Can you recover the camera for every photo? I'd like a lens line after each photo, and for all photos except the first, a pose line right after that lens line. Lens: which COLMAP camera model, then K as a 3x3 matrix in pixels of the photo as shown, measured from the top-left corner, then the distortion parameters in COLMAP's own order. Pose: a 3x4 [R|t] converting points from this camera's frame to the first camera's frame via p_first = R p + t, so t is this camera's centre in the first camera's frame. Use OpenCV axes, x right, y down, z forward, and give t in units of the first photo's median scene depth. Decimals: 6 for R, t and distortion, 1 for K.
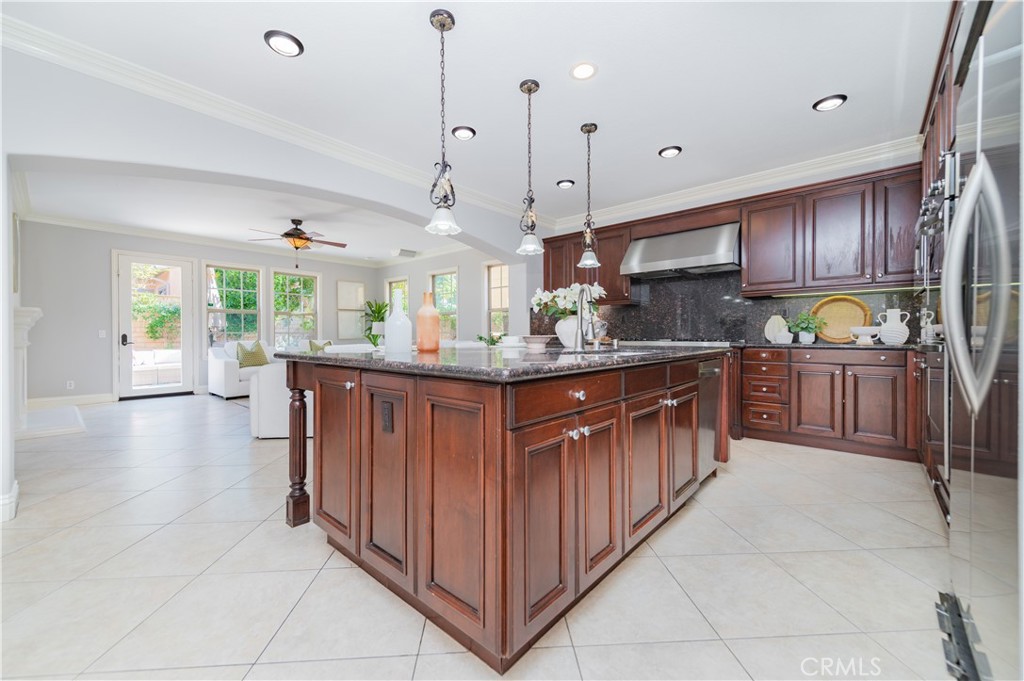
lens RADIAL K [[403.8, 0, 511.3], [0, 403.8, 337.9], [0, 0, 1]] dist [0.015097, -0.003664]
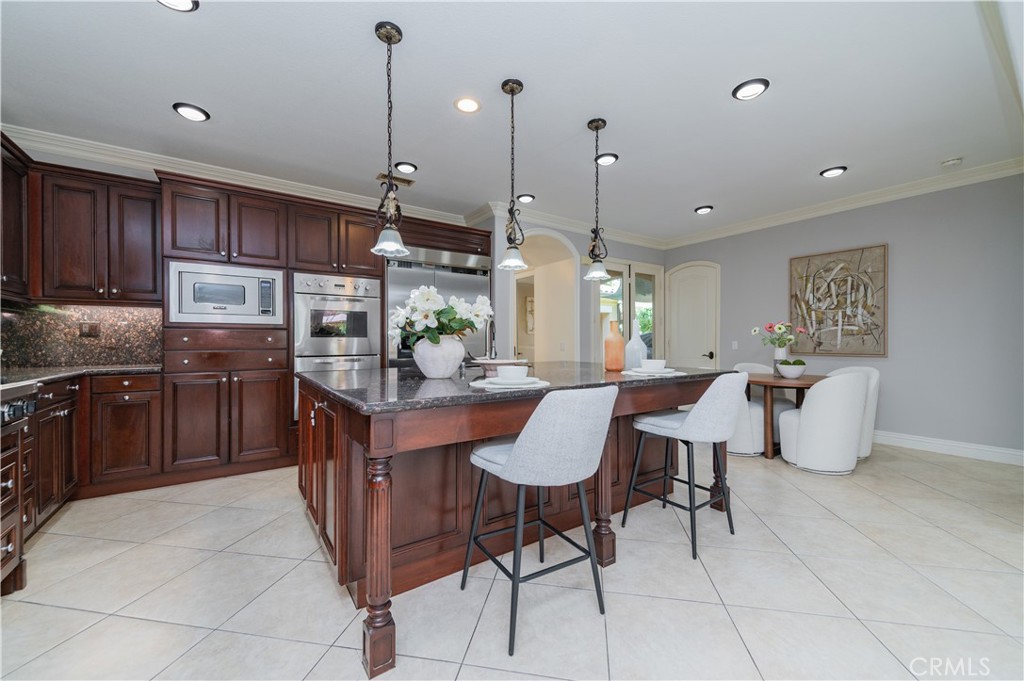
lens RADIAL K [[403.8, 0, 516.1], [0, 403.8, 340.9], [0, 0, 1]] dist [0.015097, -0.003664]
pose [[-0.973858, 0.005241, 0.227099, -0.110777], [0.006477, 0.999968, 0.004698, -0.033730], [-0.227067, 0.006046, -0.973860, 1.233039]]
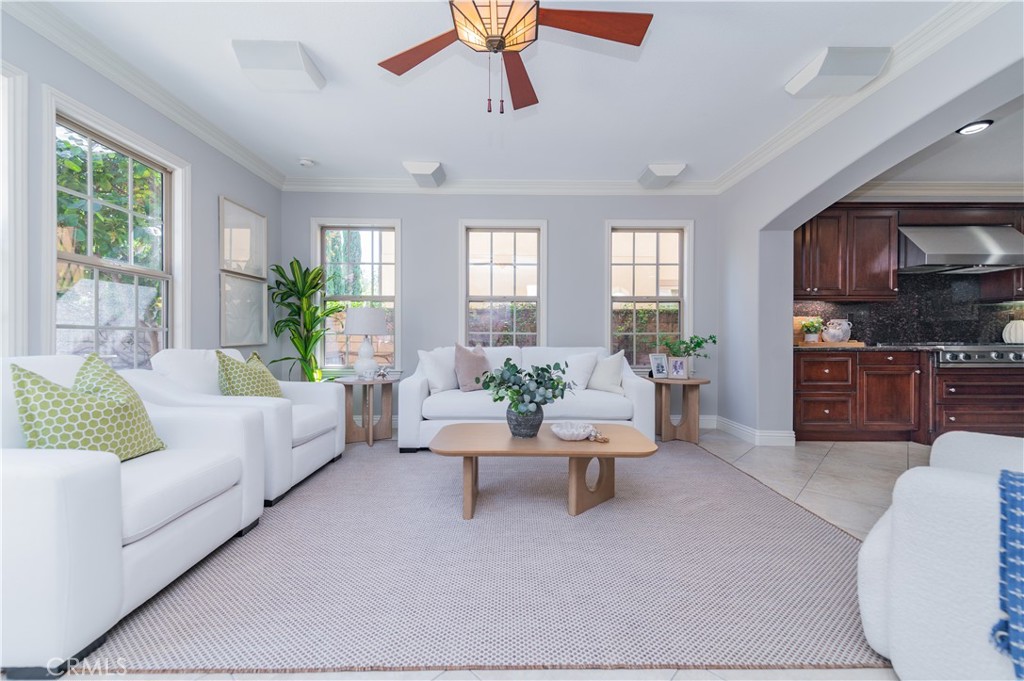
lens RADIAL K [[403.8, 0, 511.1], [0, 403.8, 339.3], [0, 0, 1]] dist [0.015097, -0.003664]
pose [[0.733306, 0.002587, 0.679893, -1.035597], [0.001146, 0.999987, -0.005042, -0.001853], [-0.679897, 0.004476, 0.733294, 1.099821]]
